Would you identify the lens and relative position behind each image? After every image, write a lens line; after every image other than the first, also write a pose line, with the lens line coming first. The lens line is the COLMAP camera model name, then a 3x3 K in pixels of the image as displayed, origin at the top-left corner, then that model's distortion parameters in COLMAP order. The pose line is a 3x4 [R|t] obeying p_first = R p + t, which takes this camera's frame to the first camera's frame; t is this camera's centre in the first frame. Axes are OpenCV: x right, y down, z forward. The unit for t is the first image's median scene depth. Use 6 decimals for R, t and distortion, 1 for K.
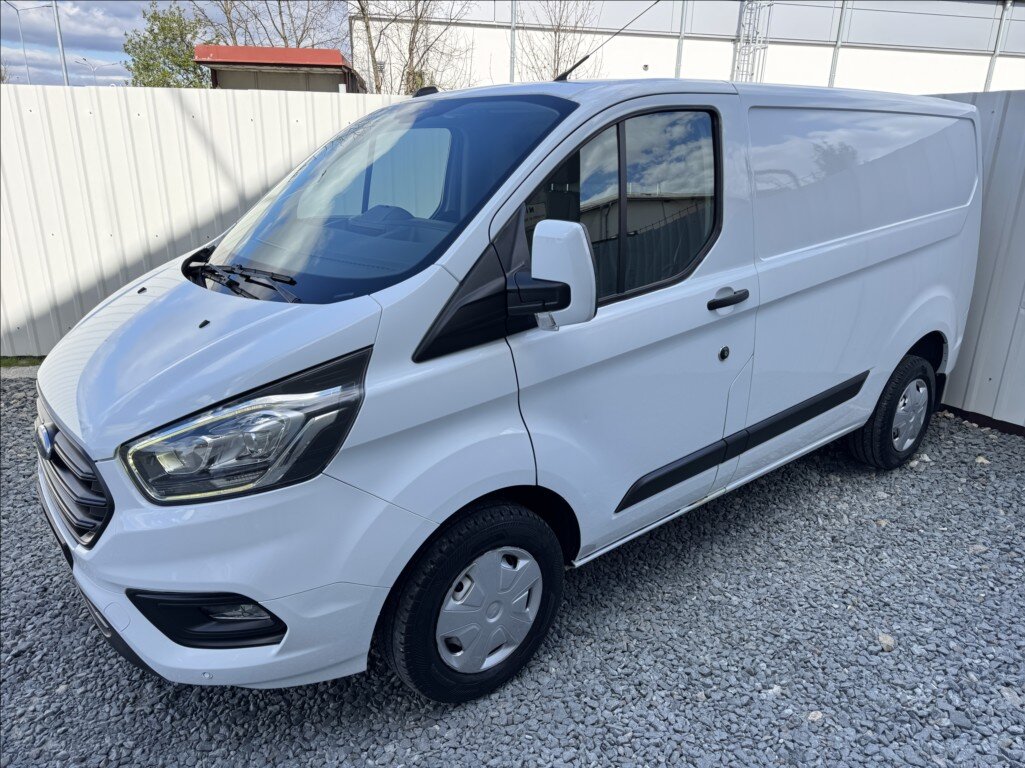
lens RADIAL K [[723.5, 0, 516.9], [0, 723.5, 387.5], [0, 0, 1]] dist [0.023668, -0.021838]
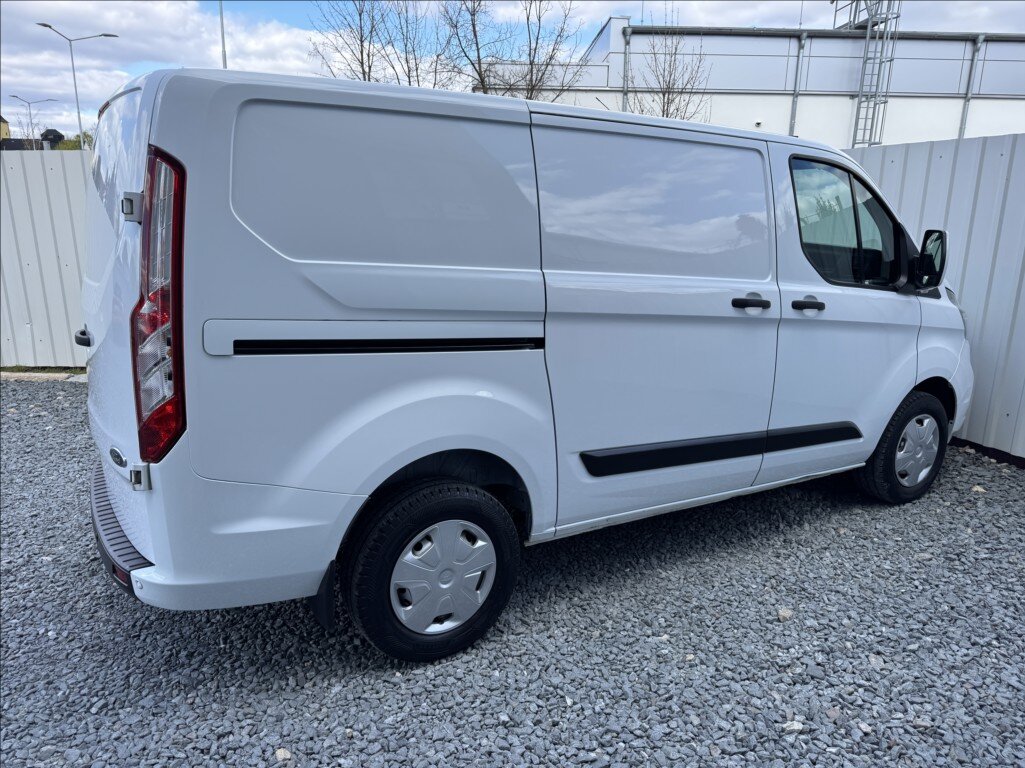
lens RADIAL K [[723.5, 0, 509.9], [0, 723.5, 392.1], [0, 0, 1]] dist [0.023668, -0.021838]
pose [[0.982975, 0.037238, -0.179929, 0.308563], [-0.049813, 0.996583, -0.065881, 0.114139], [0.176860, 0.073722, 0.981471, -0.209598]]
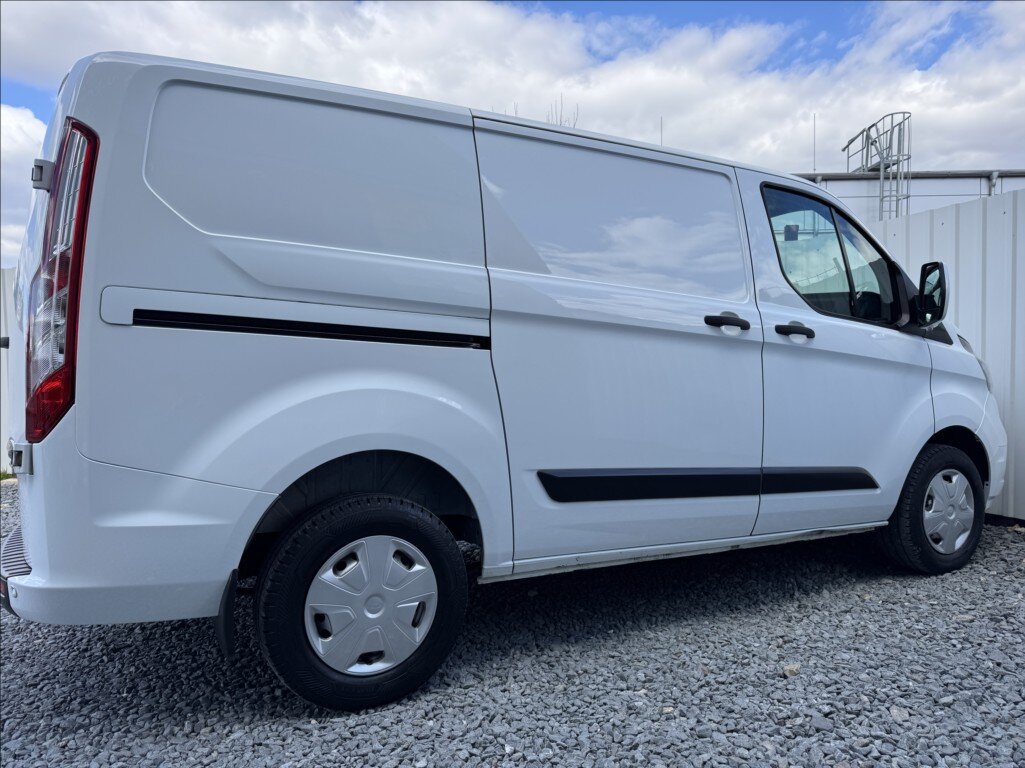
lens RADIAL K [[723.5, 0, 508.8], [0, 723.5, 388.5], [0, 0, 1]] dist [0.023668, -0.021838]
pose [[0.969790, -0.020883, -0.243044, 0.429796], [-0.047529, 0.961059, -0.272226, 0.299495], [0.239265, 0.275553, 0.931033, -0.055376]]
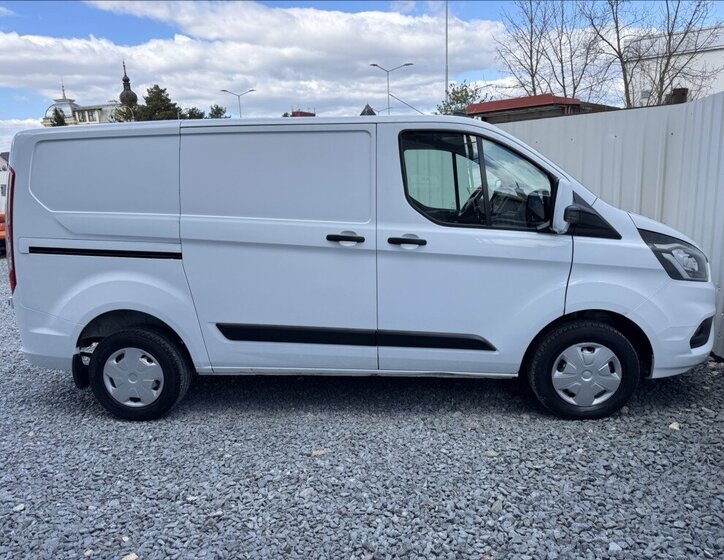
lens RADIAL K [[527.6, 0, 361.6], [0, 527.6, 281.6], [0, 0, 1]] dist [0.016332, -0.013998]
pose [[0.689966, 0.102709, -0.716518, 1.498594], [-0.170260, 0.985137, -0.022736, -0.016186], [0.703533, 0.137681, 0.697198, 0.222777]]
